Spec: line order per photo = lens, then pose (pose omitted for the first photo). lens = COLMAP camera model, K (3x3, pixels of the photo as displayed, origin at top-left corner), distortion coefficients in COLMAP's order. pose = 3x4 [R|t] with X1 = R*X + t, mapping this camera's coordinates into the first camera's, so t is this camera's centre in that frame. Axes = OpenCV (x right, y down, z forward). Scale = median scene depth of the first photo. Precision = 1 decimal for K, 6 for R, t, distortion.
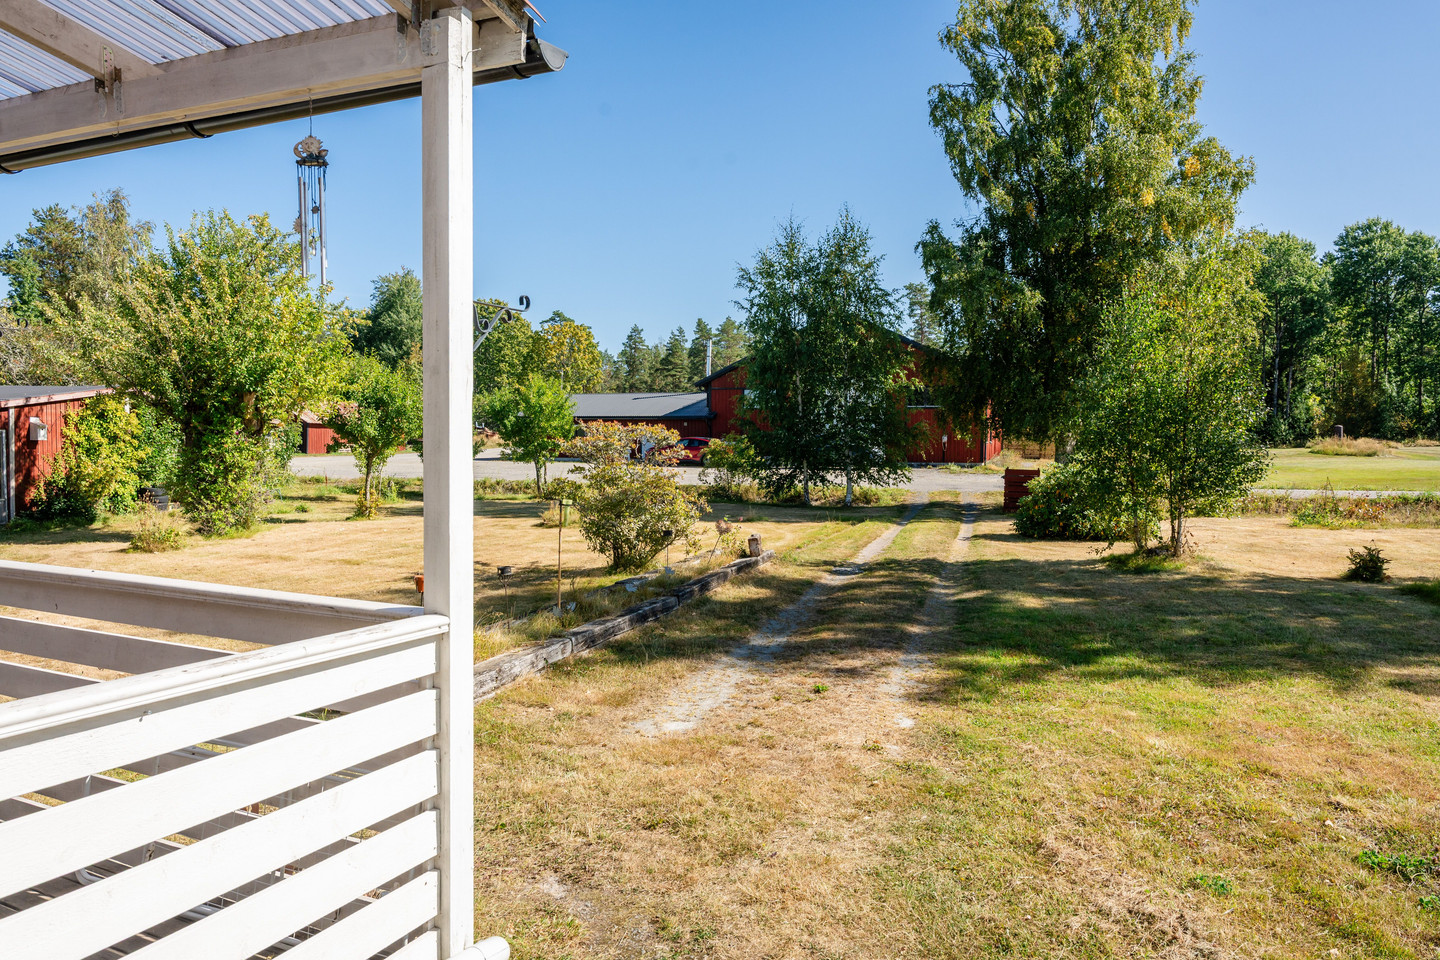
lens RADIAL K [[1006.8, 0, 719.4], [0, 1006.8, 472.0], [0, 0, 1]] dist [-0.011342, -0.003238]
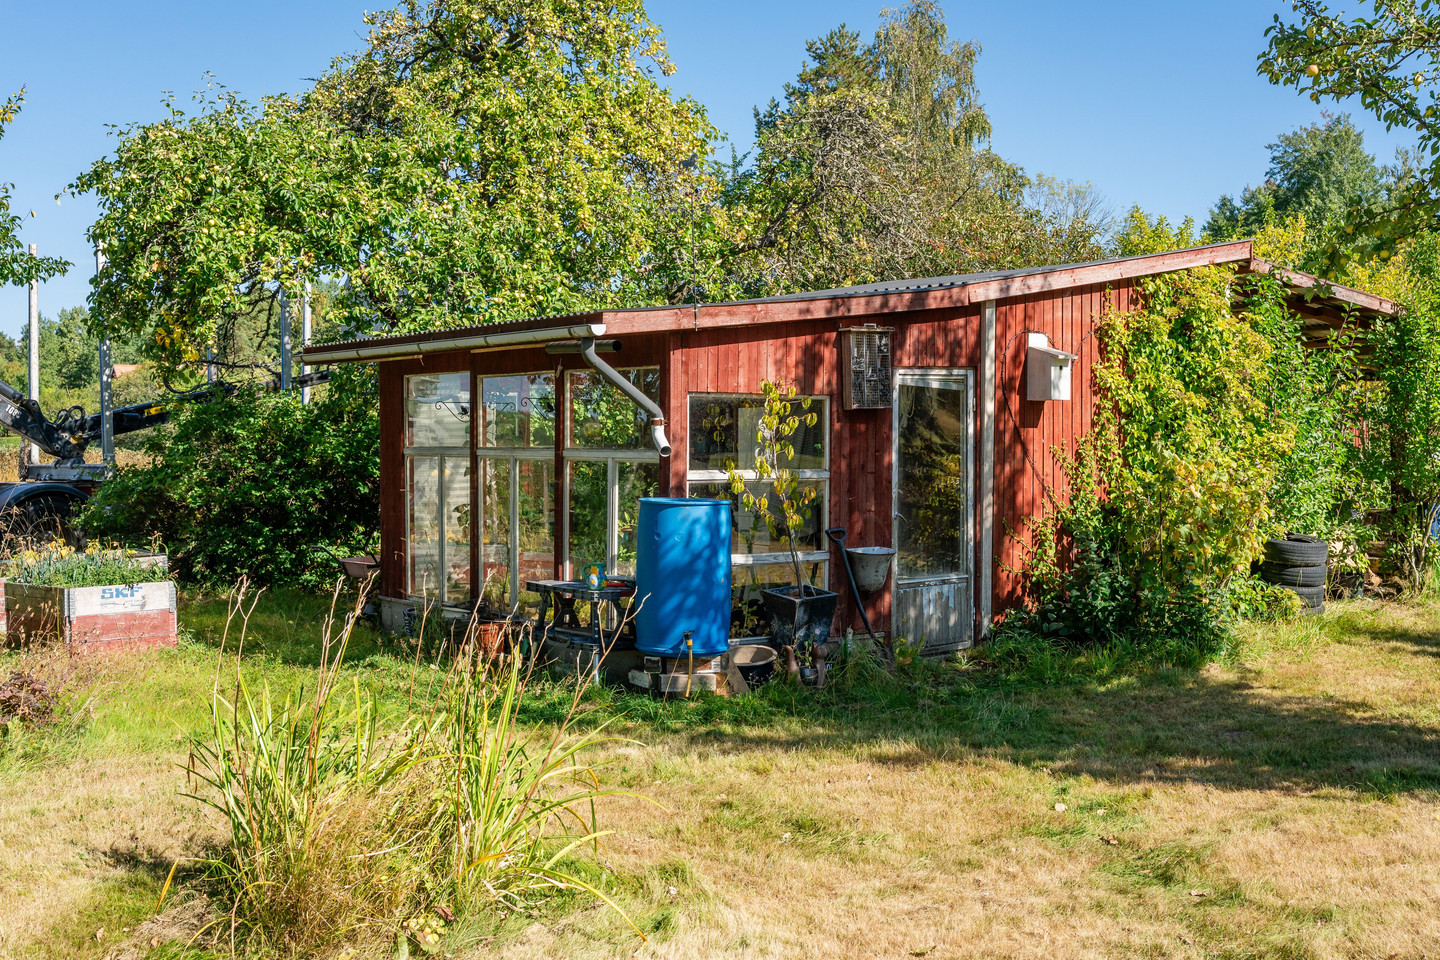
lens RADIAL K [[1589.7, 0, 720.2], [0, 1589.7, 478.3], [0, 0, 1]] dist [0.005002, 0.000000]
pose [[0.815912, 0.014976, -0.577983, -0.442426], [-0.014025, 0.999883, 0.006109, -0.006850], [0.578007, 0.003122, 0.816026, 0.480574]]
